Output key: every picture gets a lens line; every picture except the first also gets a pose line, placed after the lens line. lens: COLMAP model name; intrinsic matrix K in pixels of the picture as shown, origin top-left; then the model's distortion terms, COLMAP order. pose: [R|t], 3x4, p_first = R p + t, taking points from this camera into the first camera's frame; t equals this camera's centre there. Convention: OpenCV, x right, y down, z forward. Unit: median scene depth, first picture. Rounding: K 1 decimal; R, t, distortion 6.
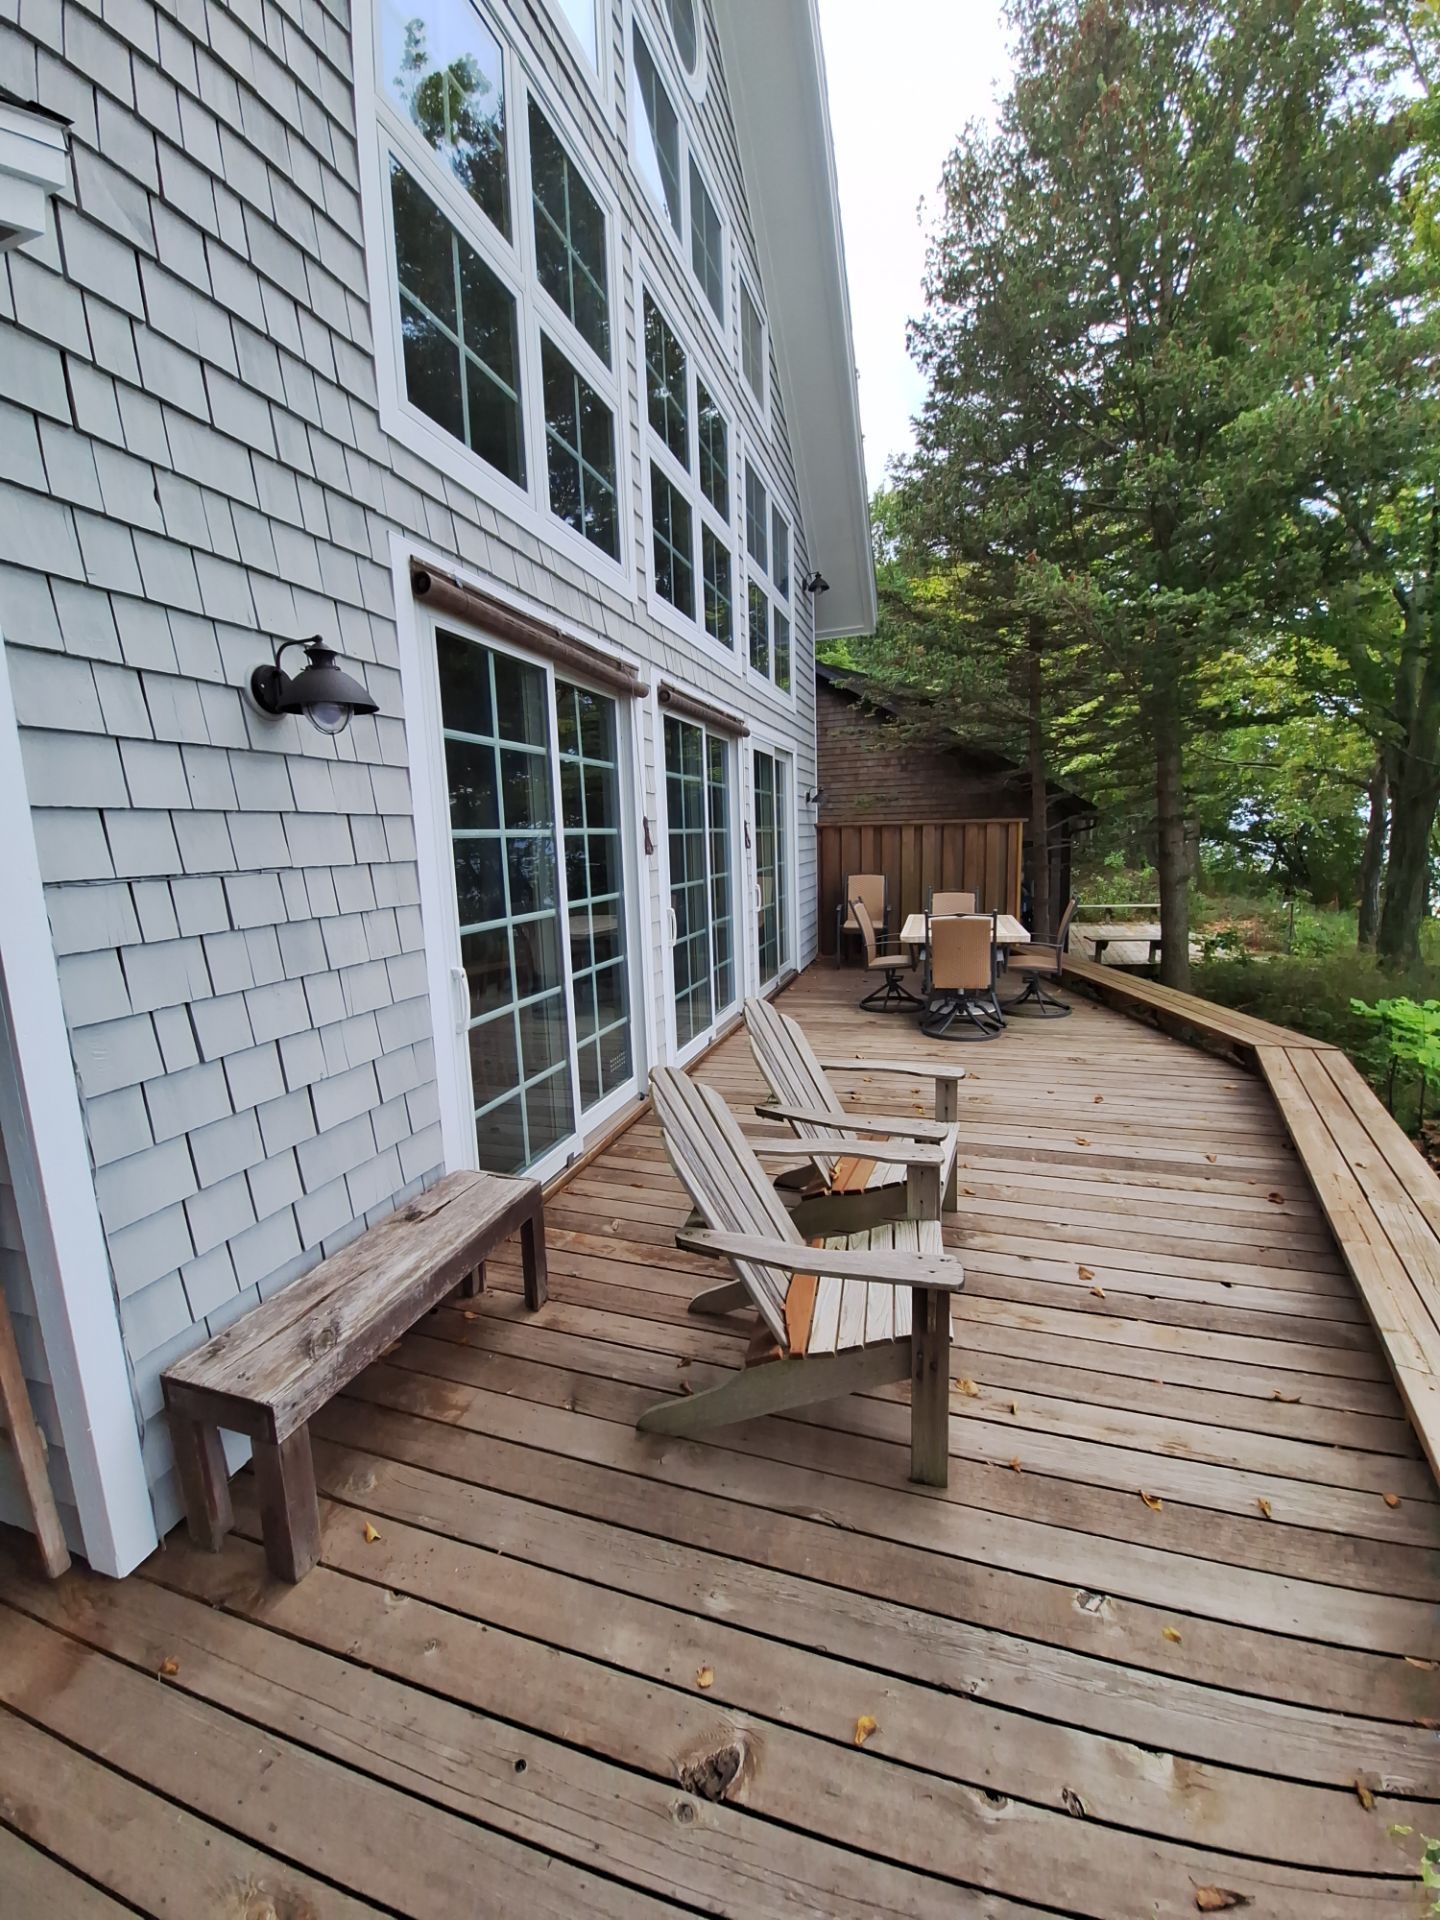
lens RADIAL K [[747.7, 0, 716.2], [0, 747.7, 954.4], [0, 0, 1]] dist [0.000345, -0.011331]
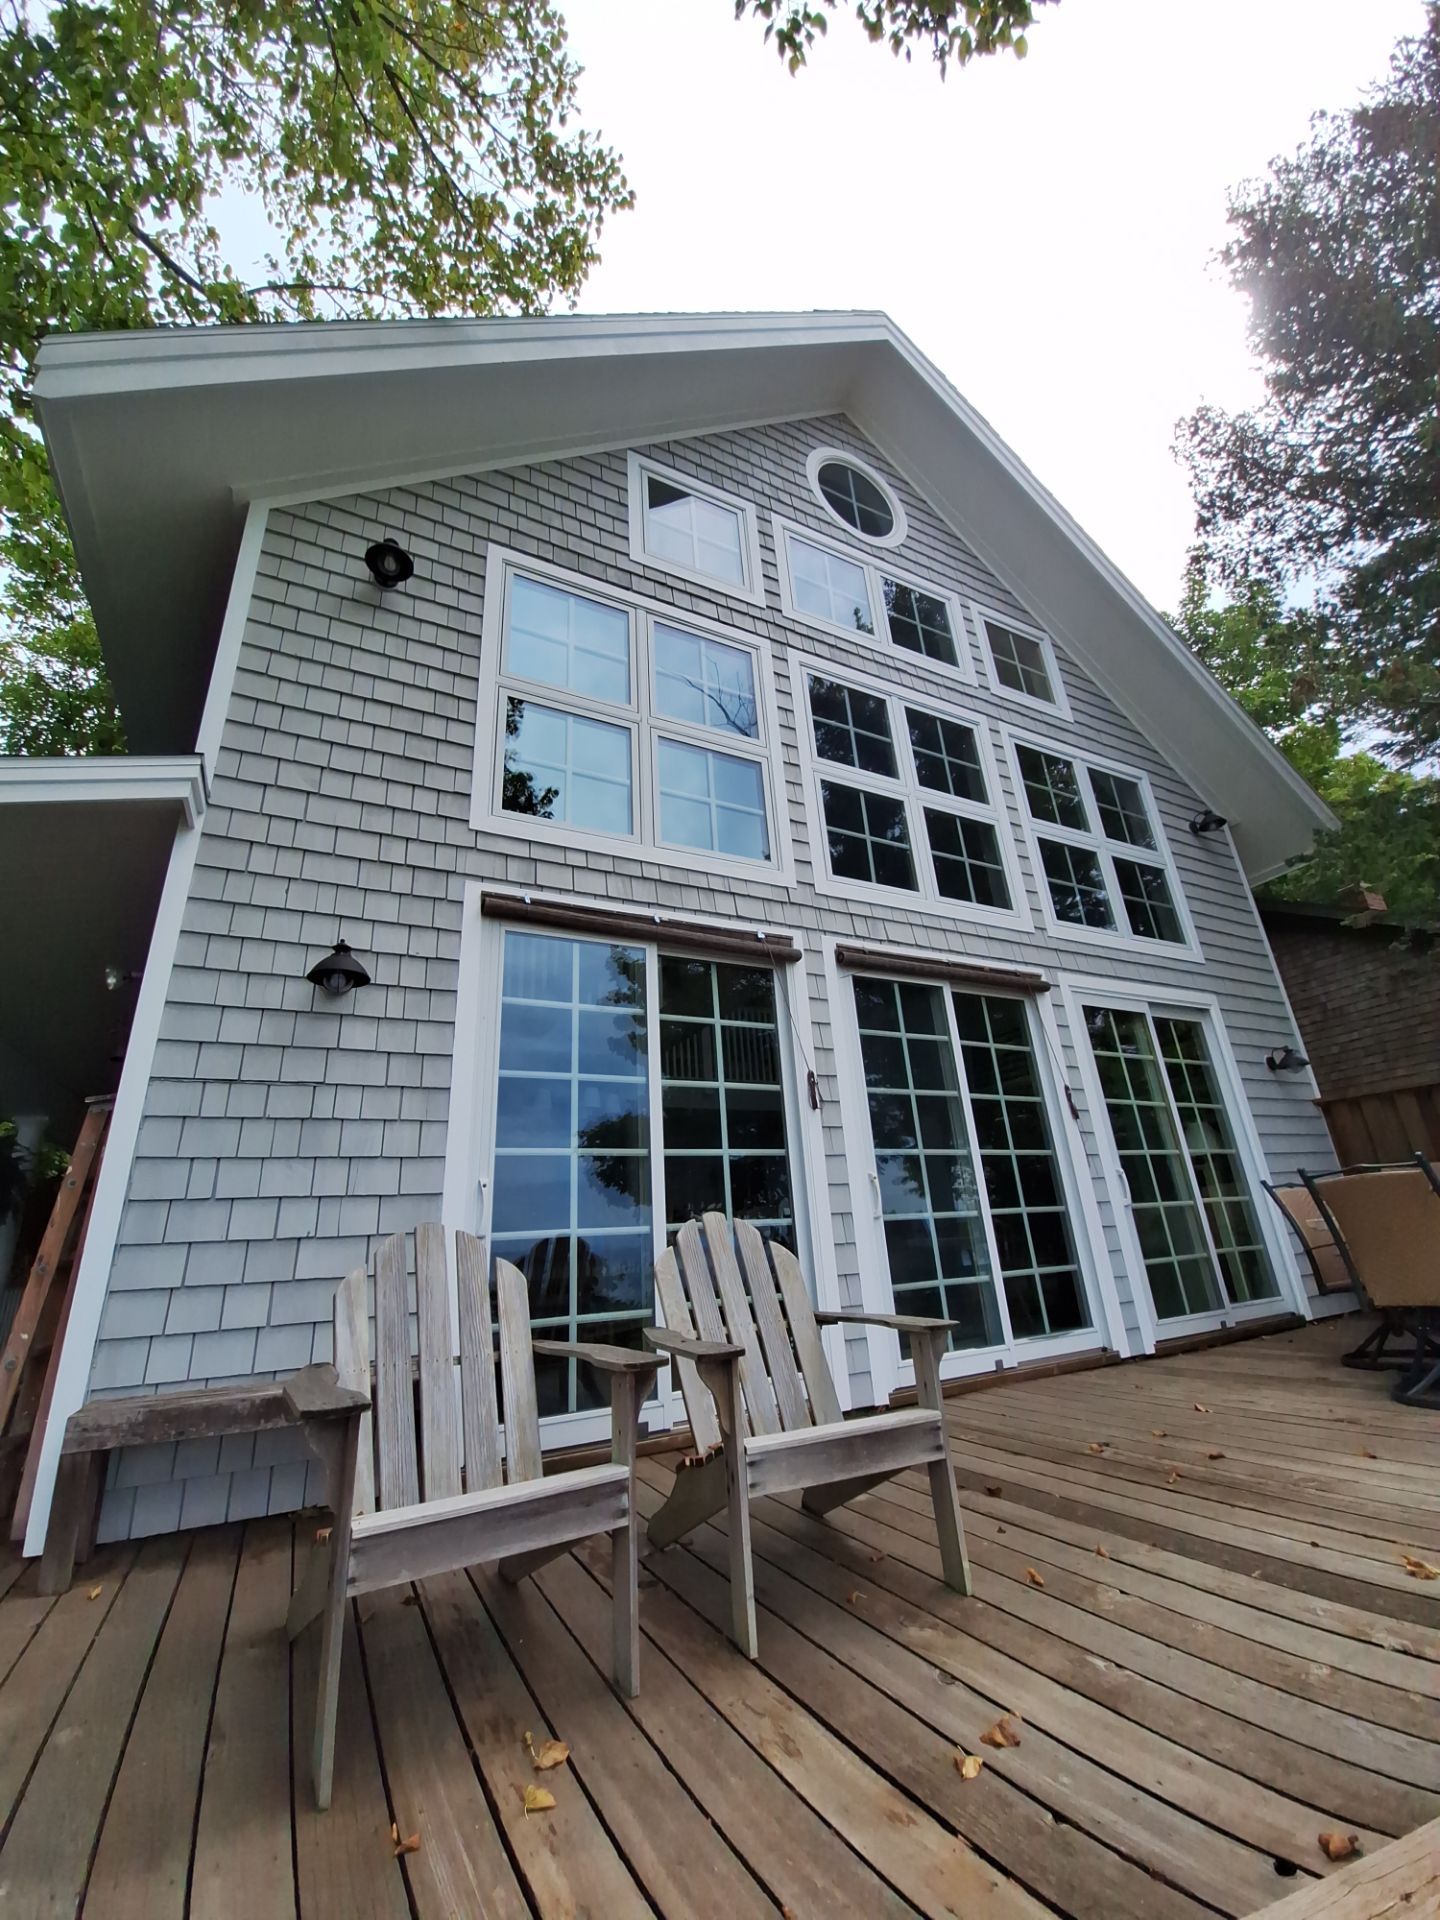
lens RADIAL K [[747.7, 0, 716.2], [0, 747.7, 954.4], [0, 0, 1]] dist [0.000345, -0.011331]
pose [[0.712120, -0.257663, -0.653066, 0.918006], [-0.074003, 0.897486, -0.434791, 0.216457], [0.698147, 0.357952, 0.620049, 0.437206]]
